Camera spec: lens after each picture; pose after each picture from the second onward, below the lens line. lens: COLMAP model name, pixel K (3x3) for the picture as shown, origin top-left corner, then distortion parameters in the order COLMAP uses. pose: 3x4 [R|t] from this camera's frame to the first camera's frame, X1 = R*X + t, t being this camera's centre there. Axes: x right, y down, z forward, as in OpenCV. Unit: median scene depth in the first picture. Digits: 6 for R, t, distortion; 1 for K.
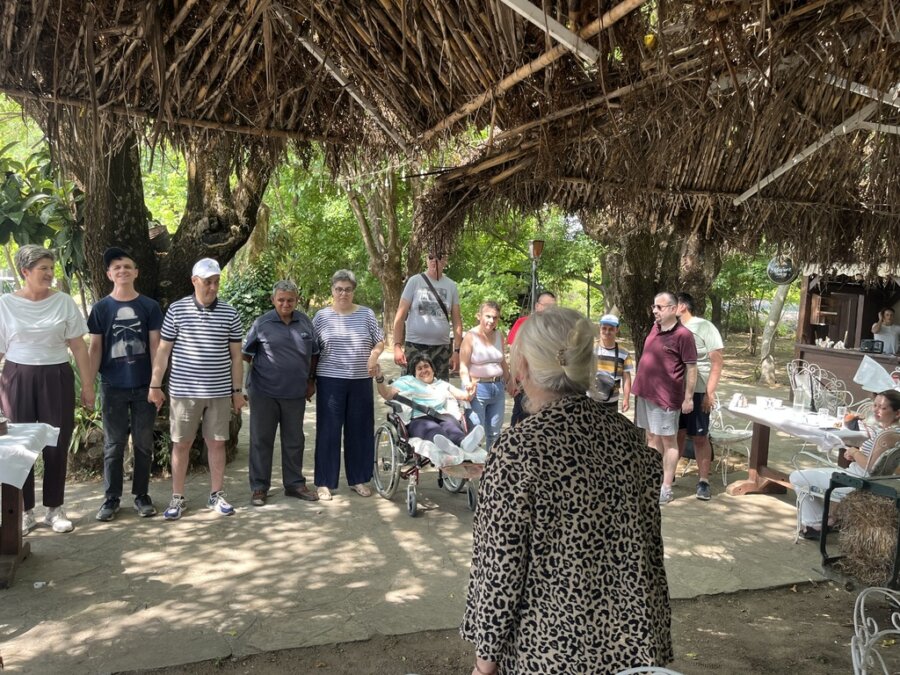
lens RADIAL K [[723.9, 0, 452.9], [0, 723.9, 338.8], [0, 0, 1]] dist [0.027936, -0.045173]
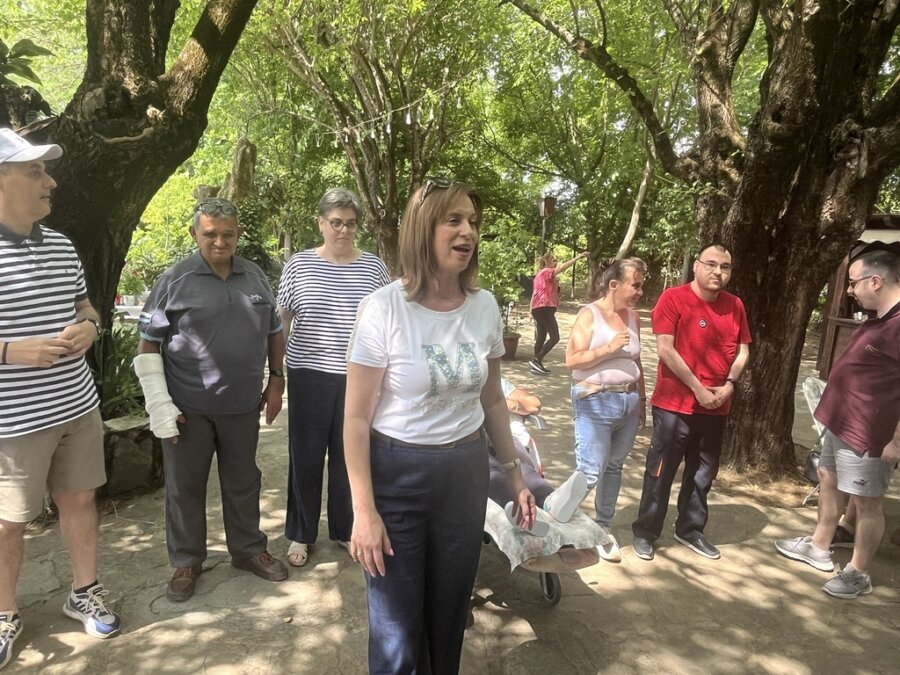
lens RADIAL K [[619.7, 0, 454.3], [0, 619.7, 326.7], [0, 0, 1]] dist [0.000737, -0.003658]
pose [[0.998949, 0.026246, 0.037573, -0.099065], [-0.028019, 0.998479, 0.047478, -0.014295], [-0.036270, -0.048481, 0.998165, 0.655621]]
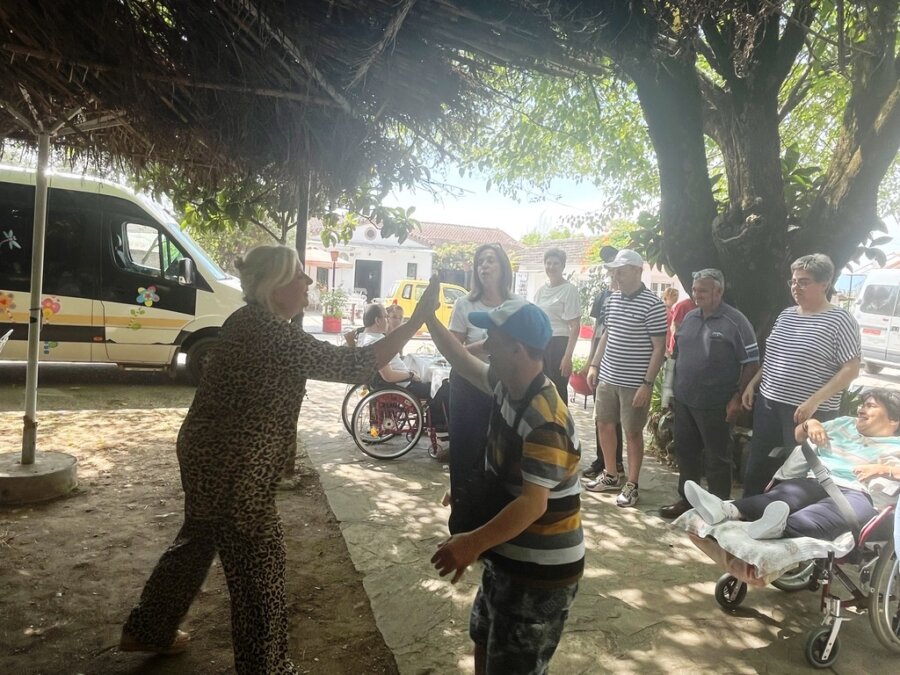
lens RADIAL K [[619.7, 0, 449.5], [0, 619.7, 332.1], [0, 0, 1]] dist [0.000737, -0.003658]
pose [[-0.024269, 0.048130, -0.998546, 0.634358], [-0.134593, 0.989589, 0.050969, -0.004106], [0.990604, 0.135634, -0.017539, 0.898757]]
